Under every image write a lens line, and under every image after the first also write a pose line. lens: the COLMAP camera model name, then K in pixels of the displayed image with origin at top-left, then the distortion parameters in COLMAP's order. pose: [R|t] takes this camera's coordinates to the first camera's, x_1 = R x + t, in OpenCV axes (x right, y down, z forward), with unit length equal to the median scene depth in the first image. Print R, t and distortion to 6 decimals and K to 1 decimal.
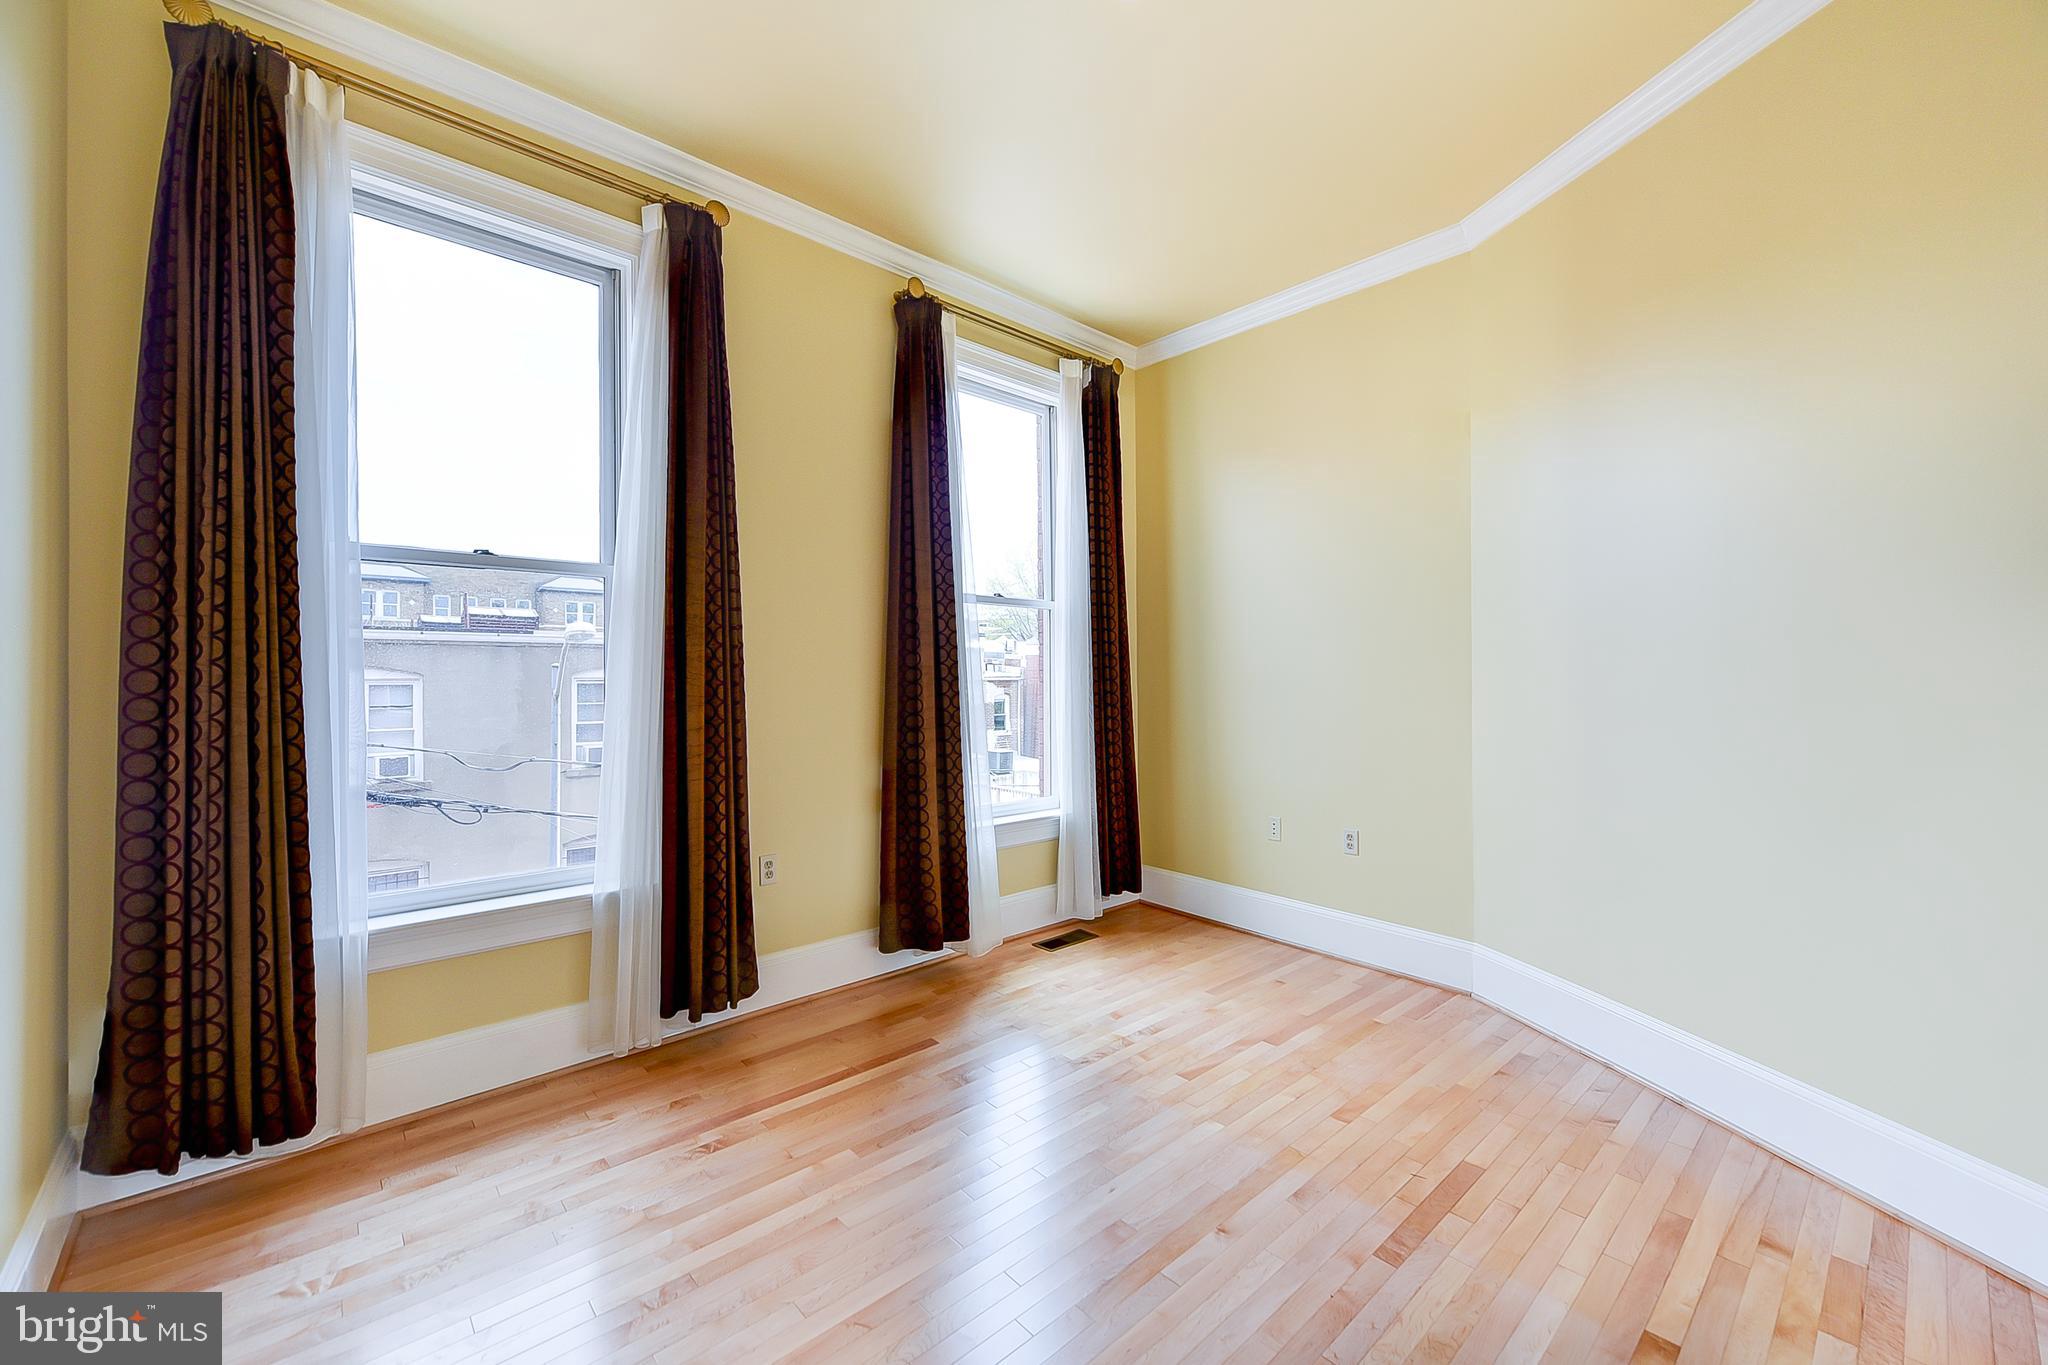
lens RADIAL K [[816.7, 0, 1034.5], [0, 816.7, 674.6], [0, 0, 1]] dist [0.000611, 0.000039]
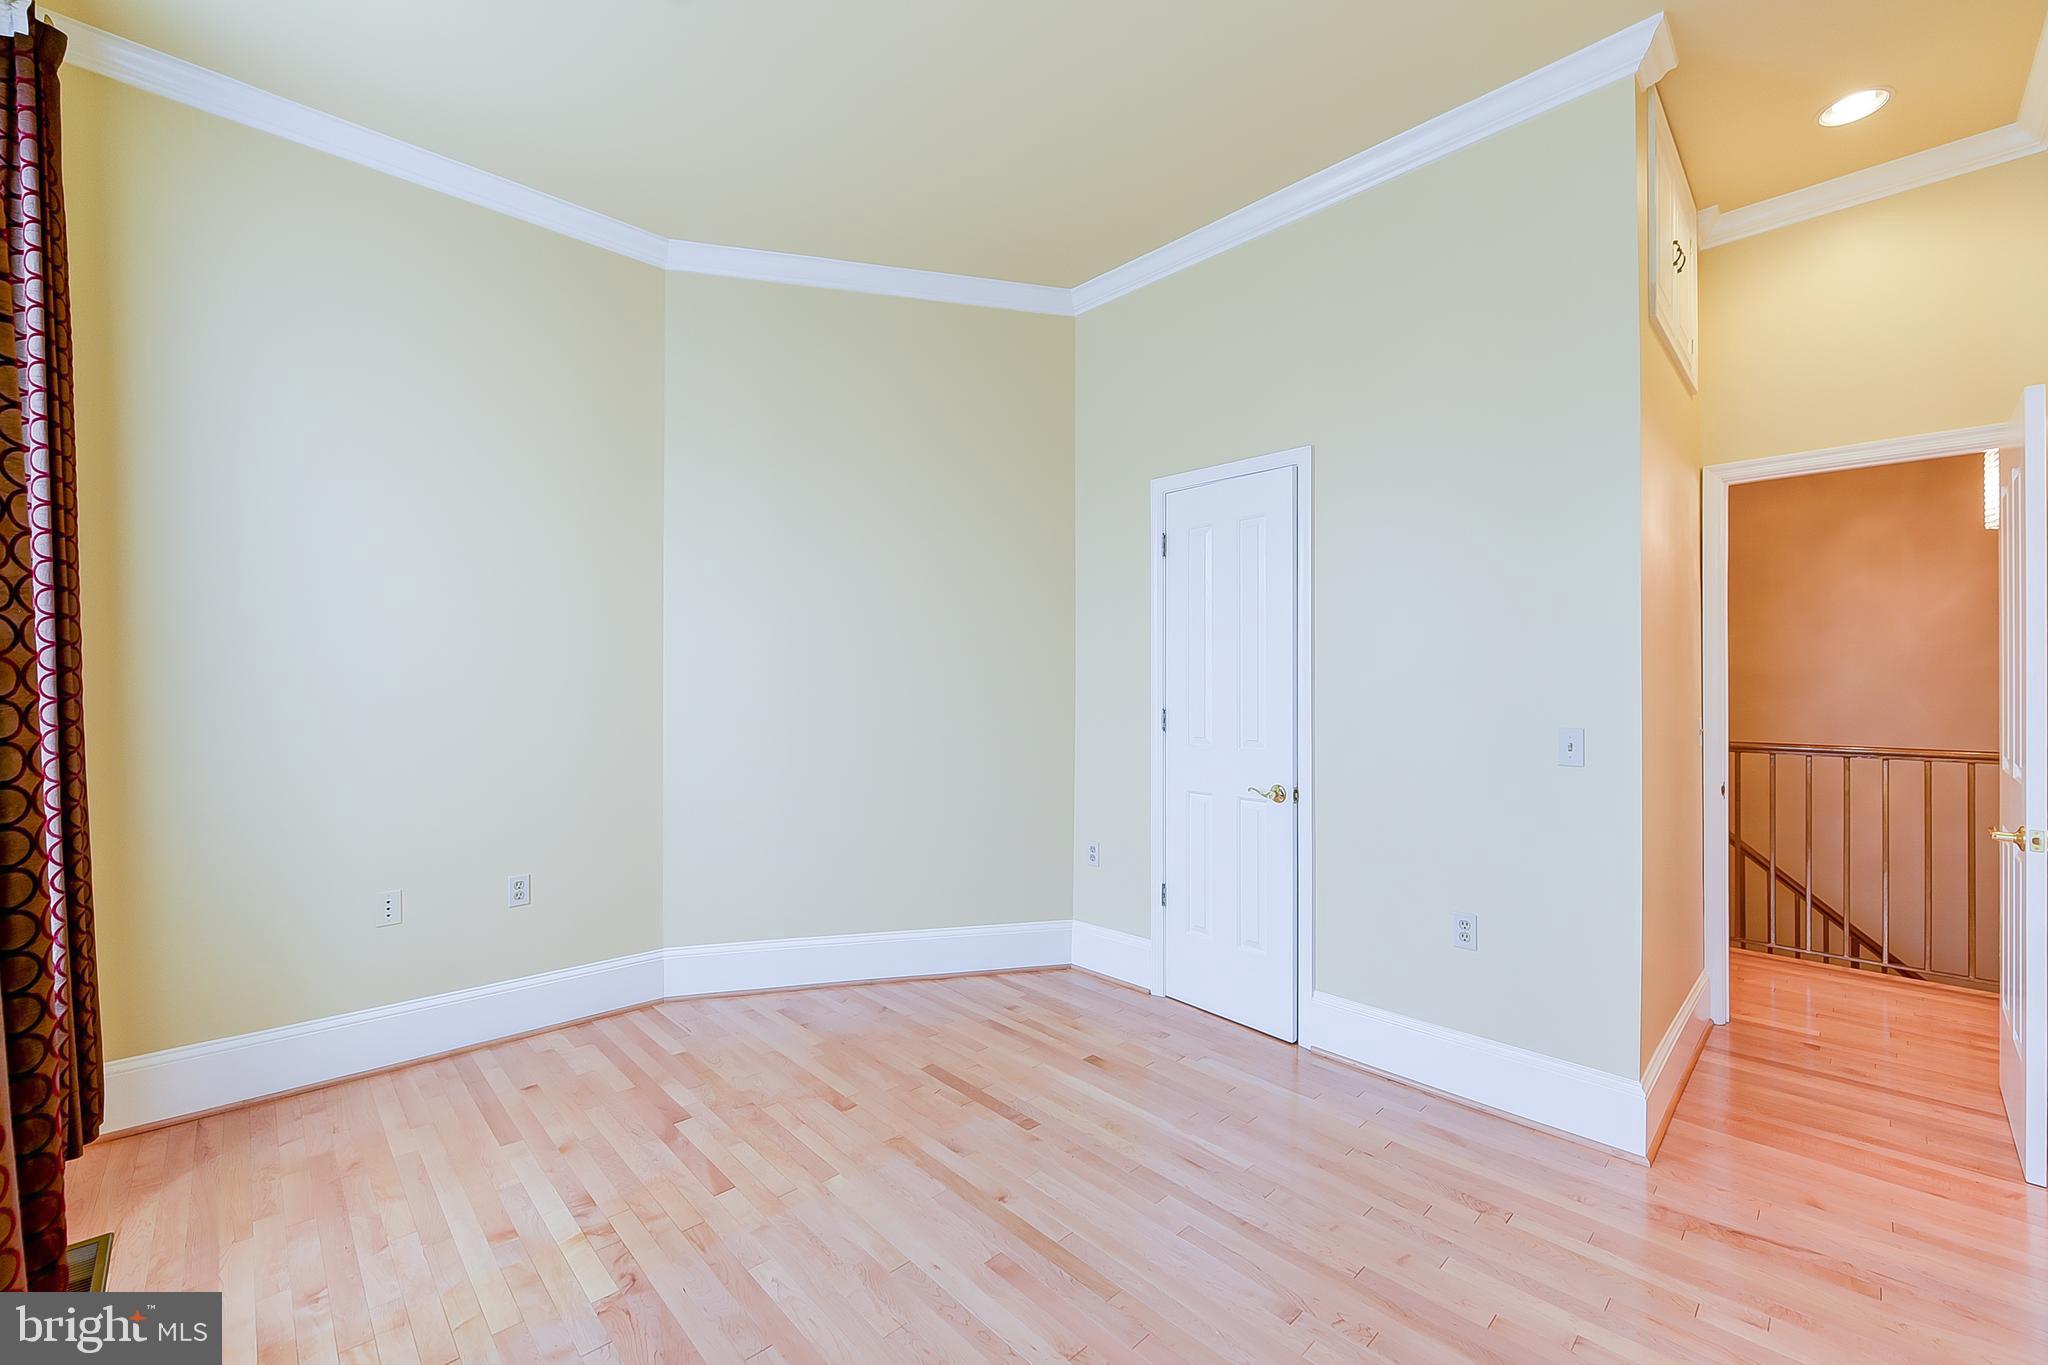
lens RADIAL K [[815.7, 0, 1035.6], [0, 815.7, 680.6], [0, 0, 1]] dist [0.000002, -0.000011]
pose [[-0.036872, 0.003703, 0.999313, -0.644167], [-0.002916, 0.999988, -0.003813, -0.005140], [-0.999316, -0.003055, -0.036860, 0.743748]]
